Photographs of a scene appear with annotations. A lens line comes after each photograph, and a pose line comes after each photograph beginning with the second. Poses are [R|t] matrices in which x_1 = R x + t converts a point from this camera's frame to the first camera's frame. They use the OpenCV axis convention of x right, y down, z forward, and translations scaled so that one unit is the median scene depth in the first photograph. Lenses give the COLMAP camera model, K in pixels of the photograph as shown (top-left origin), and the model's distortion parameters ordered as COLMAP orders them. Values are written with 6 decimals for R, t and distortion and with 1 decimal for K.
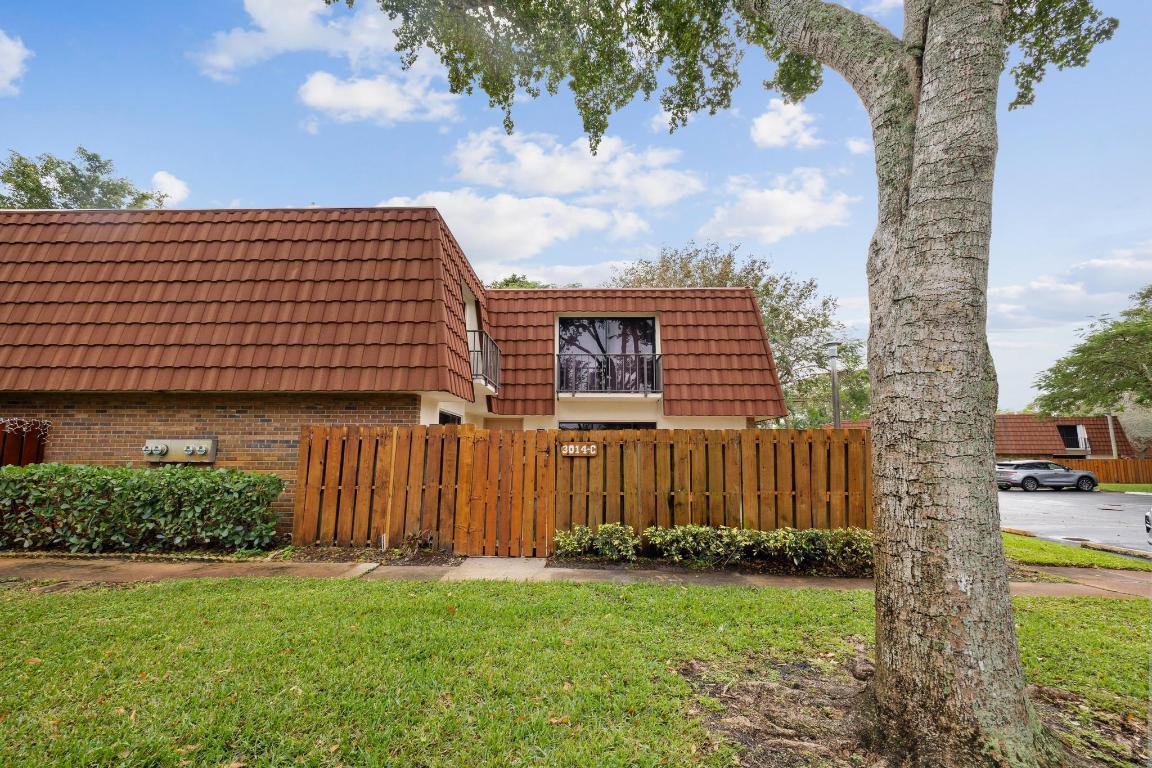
lens RADIAL K [[488.4, 0, 567.2], [0, 488.4, 375.3], [0, 0, 1]] dist [0.005888, 0.000210]
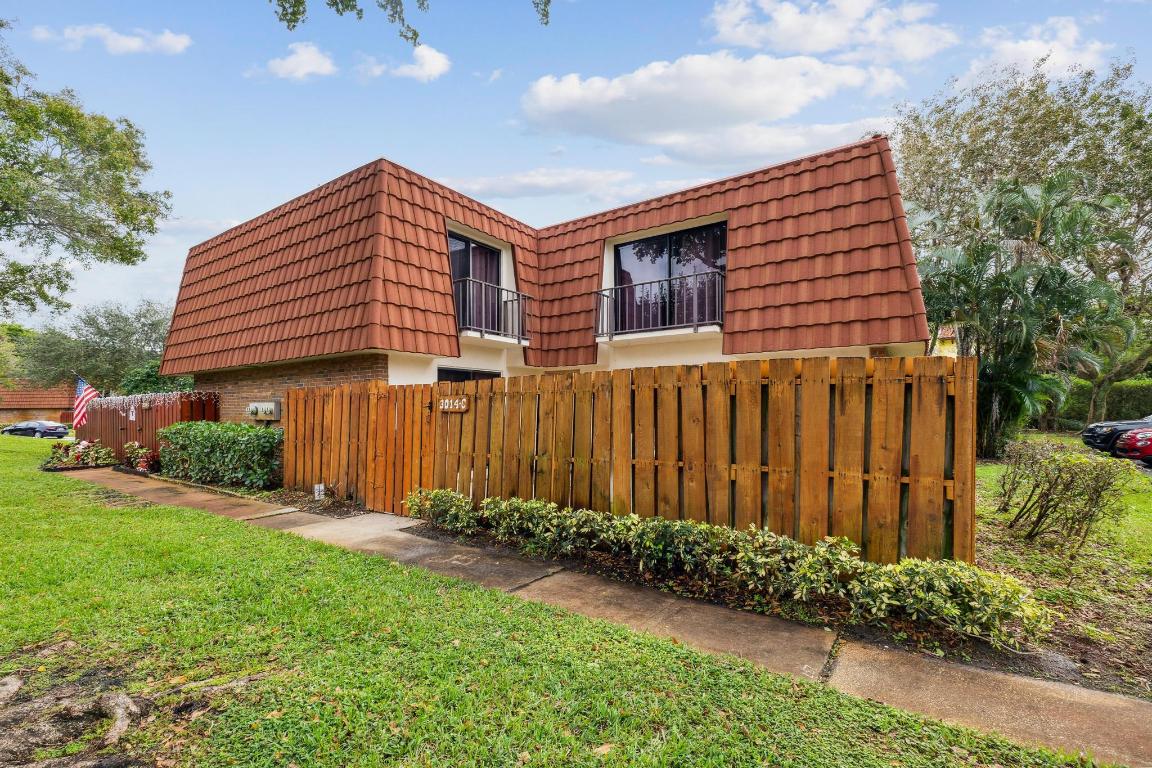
lens RADIAL K [[518.7, 0, 549.5], [0, 518.7, 388.2], [0, 0, 1]] dist [0.008963, 0.000225]
pose [[0.828864, -0.037281, -0.558207, 0.672474], [0.102725, 0.990955, 0.086350, 0.061526], [0.549938, -0.128914, 0.825196, 0.334558]]
